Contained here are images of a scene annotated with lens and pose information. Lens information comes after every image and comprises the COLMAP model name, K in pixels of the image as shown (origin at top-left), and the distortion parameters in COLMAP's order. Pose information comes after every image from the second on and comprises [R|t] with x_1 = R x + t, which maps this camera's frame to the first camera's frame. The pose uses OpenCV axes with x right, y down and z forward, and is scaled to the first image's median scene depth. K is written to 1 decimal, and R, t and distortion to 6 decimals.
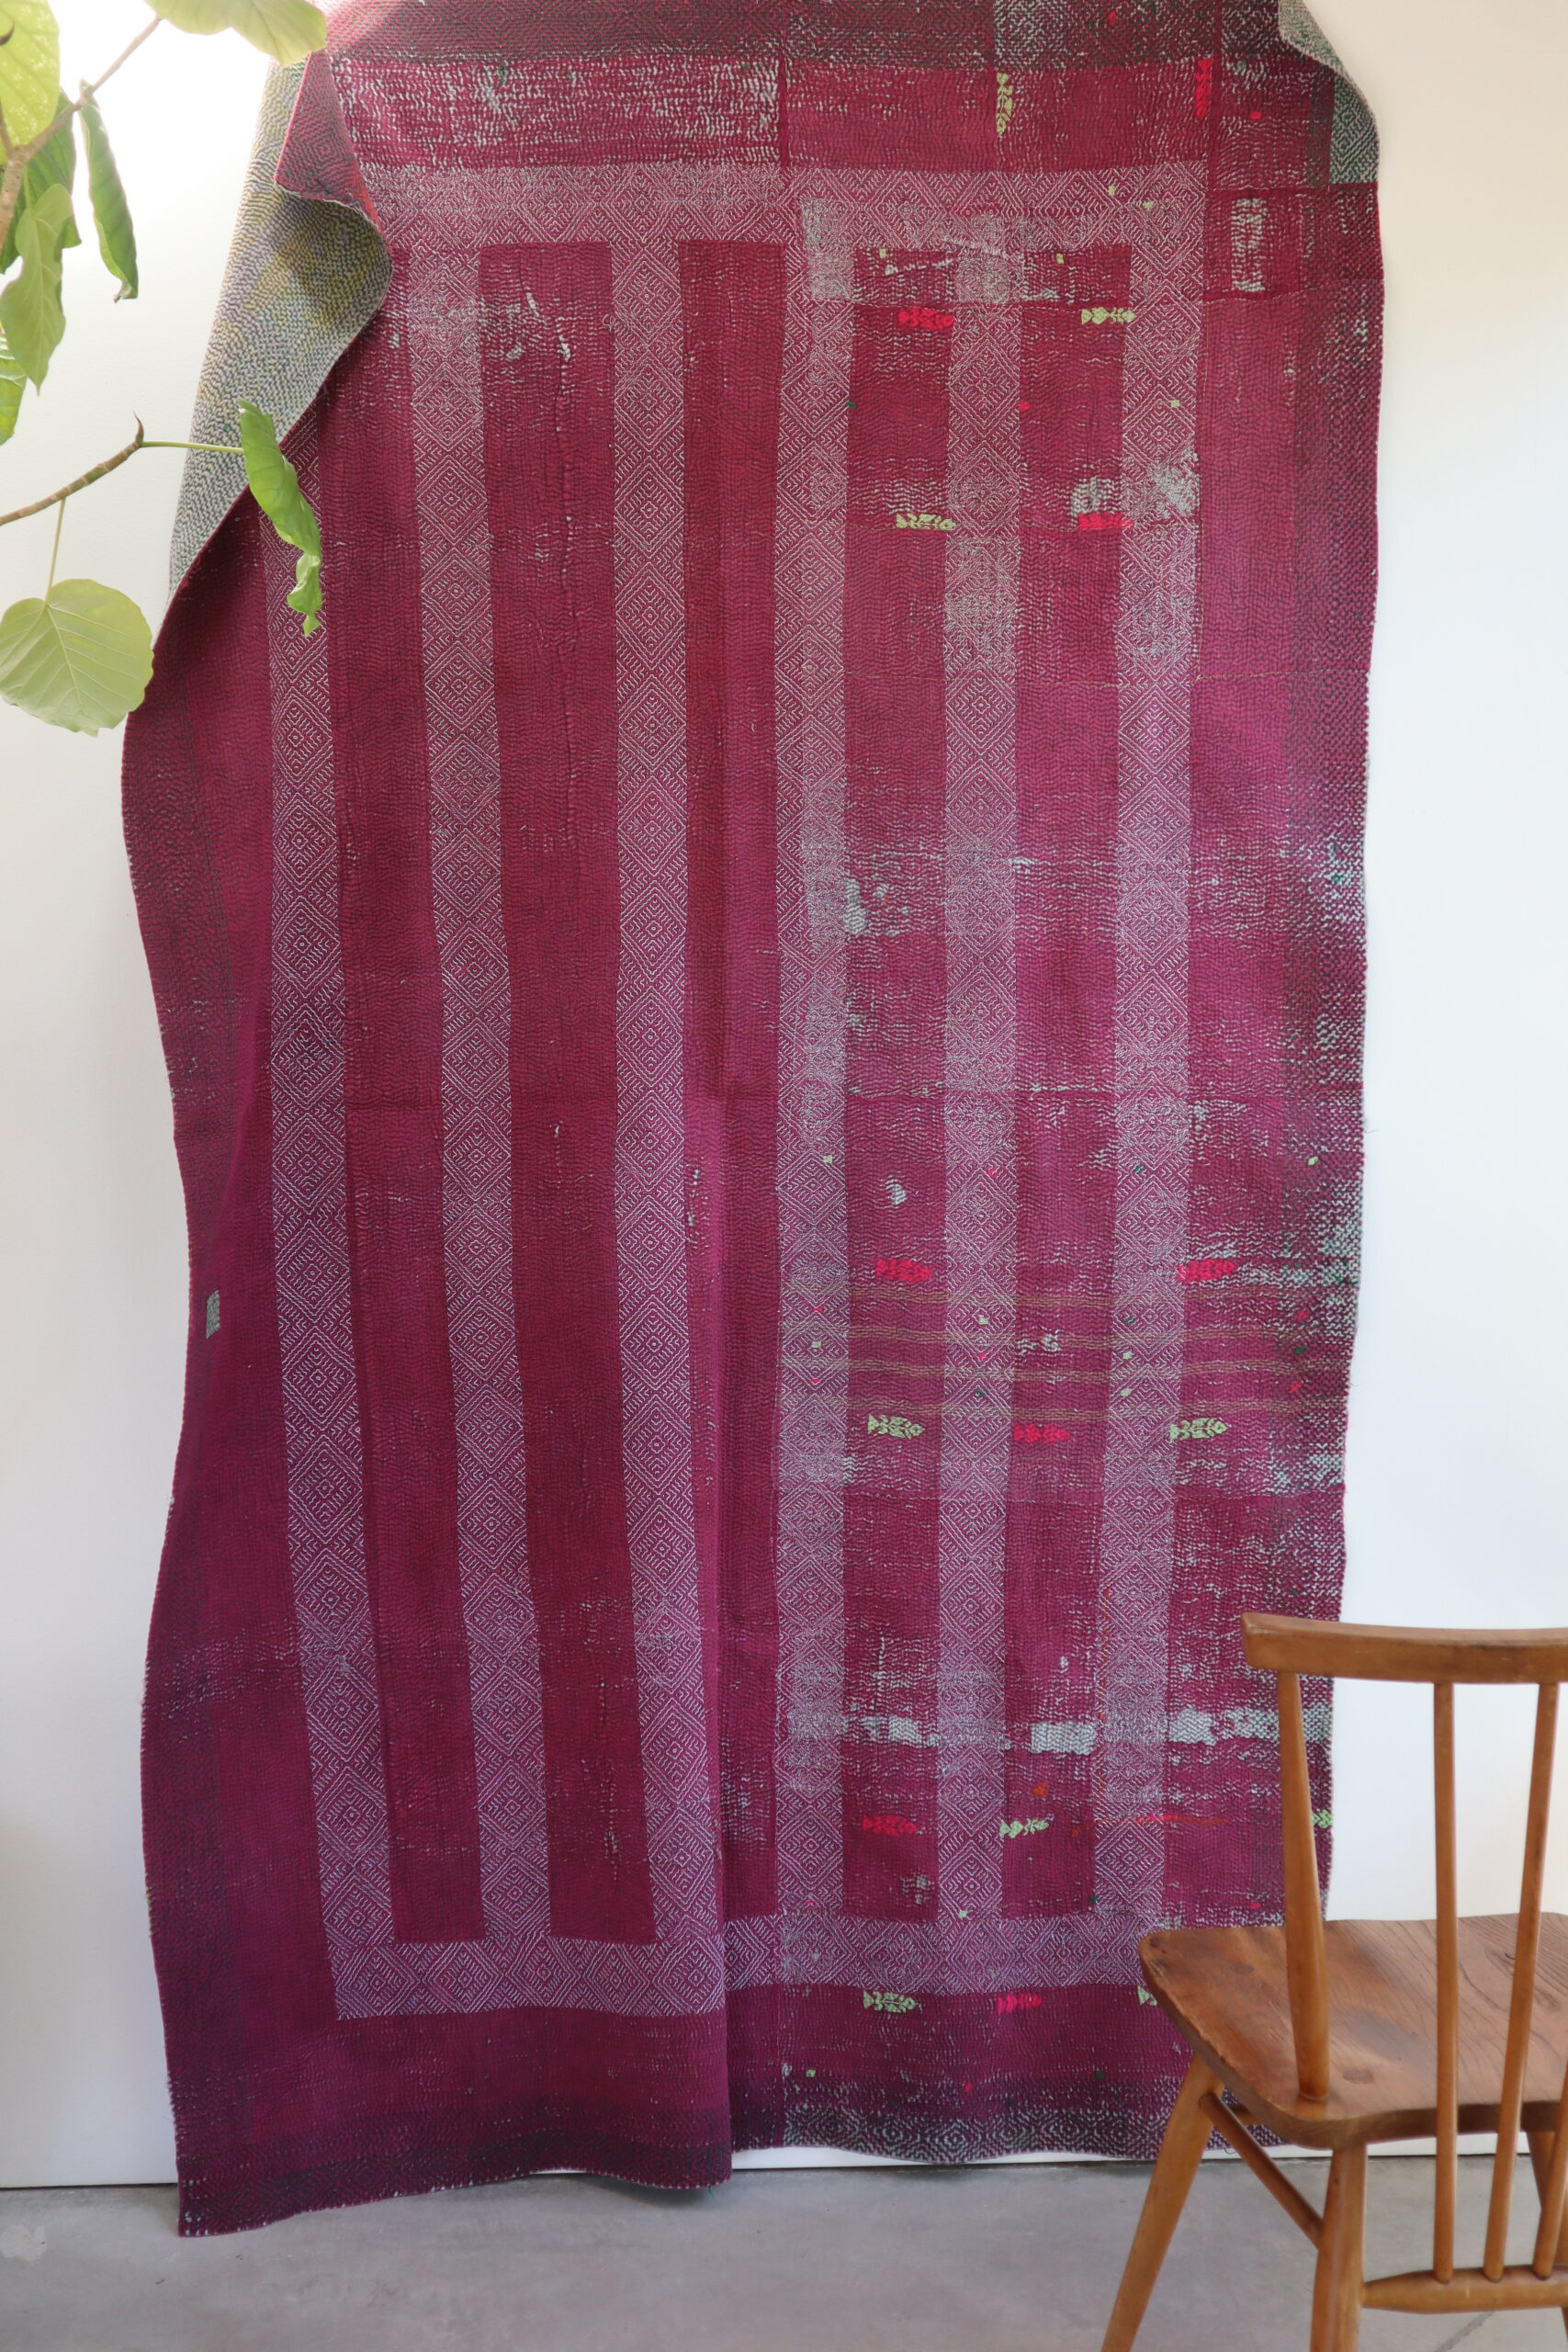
lens RADIAL K [[2729.9, 0, 784.8], [0, 2729.9, 1174.6], [0, 0, 1]] dist [0.013591, 0.000000]
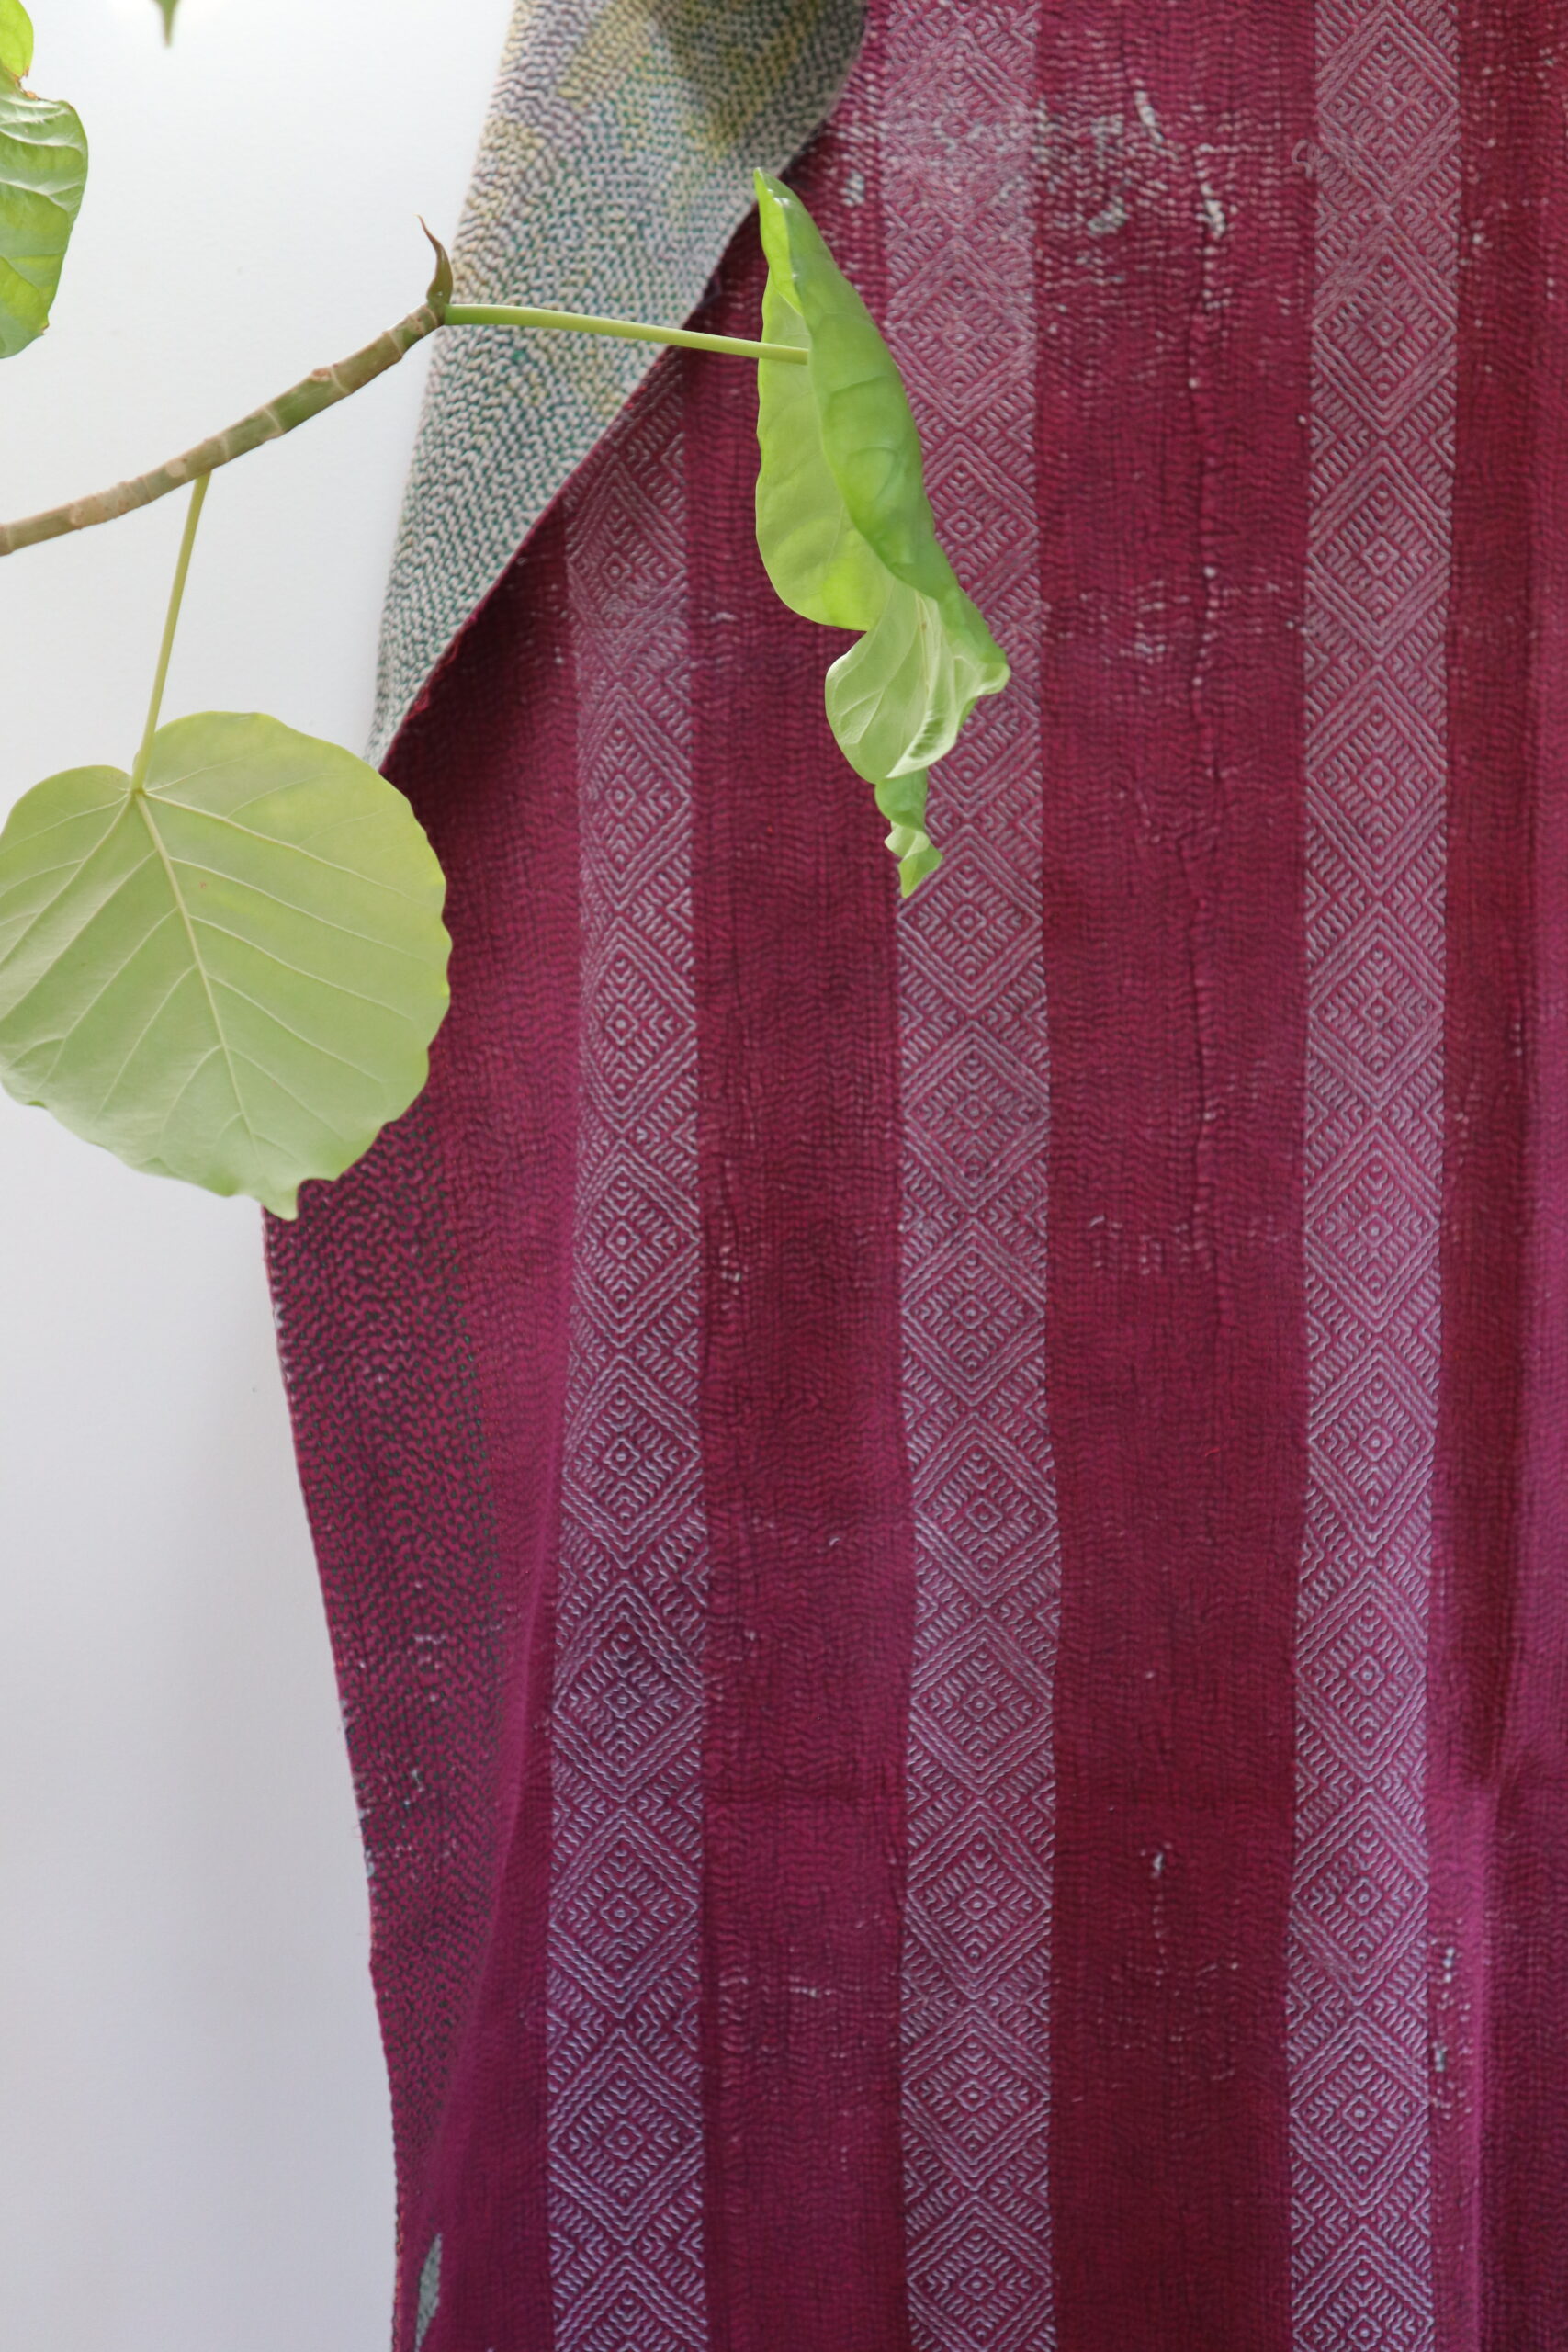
lens RADIAL K [[2729.9, 0, 785.5], [0, 2729.9, 1175.1], [0, 0, 1]] dist [0.013591, 0.000000]
pose [[0.999866, 0.015770, 0.004385, -0.152649], [-0.015657, 0.999575, -0.024595, -0.123064], [-0.004771, 0.024523, 0.999688, 0.530566]]
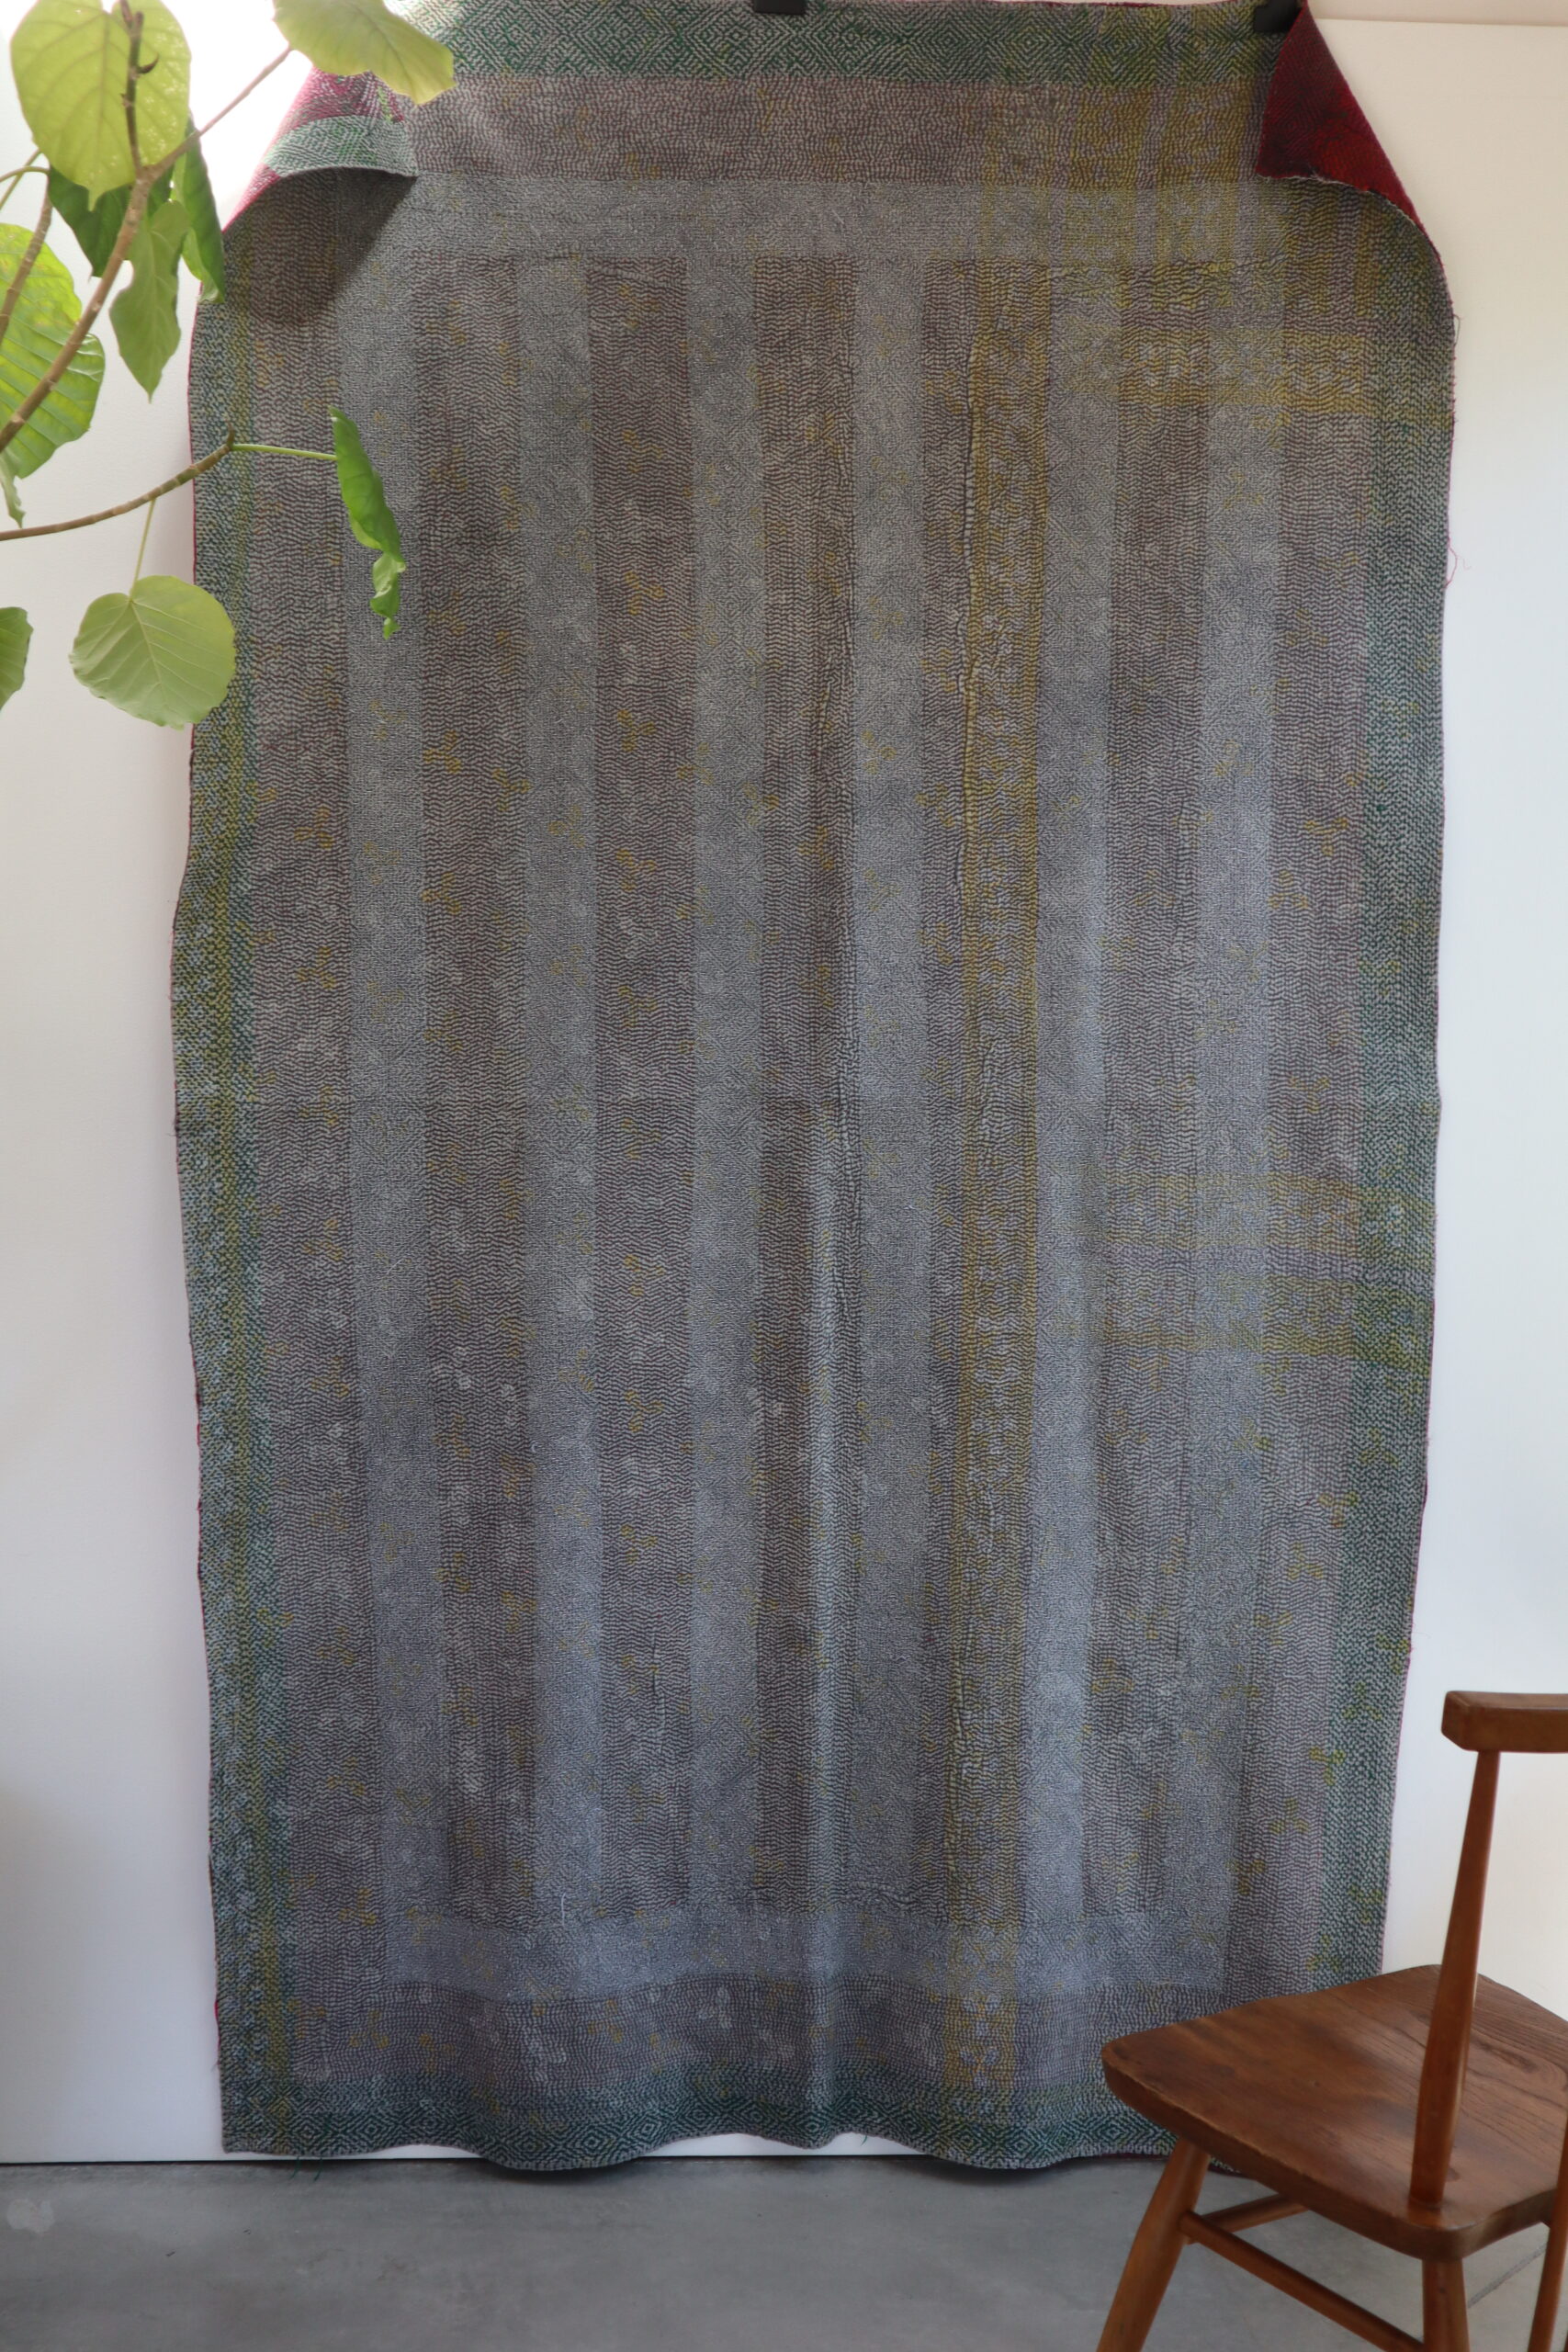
lens RADIAL K [[2857.3, 0, 782.8], [0, 2857.3, 1176.0], [0, 0, 1]] dist [0.018754, 0.000000]
pose [[0.999393, 0.022767, 0.026373, -0.039610], [-0.022782, 0.999740, 0.000265, 0.001233], [-0.026360, -0.000865, 0.999652, -0.063697]]
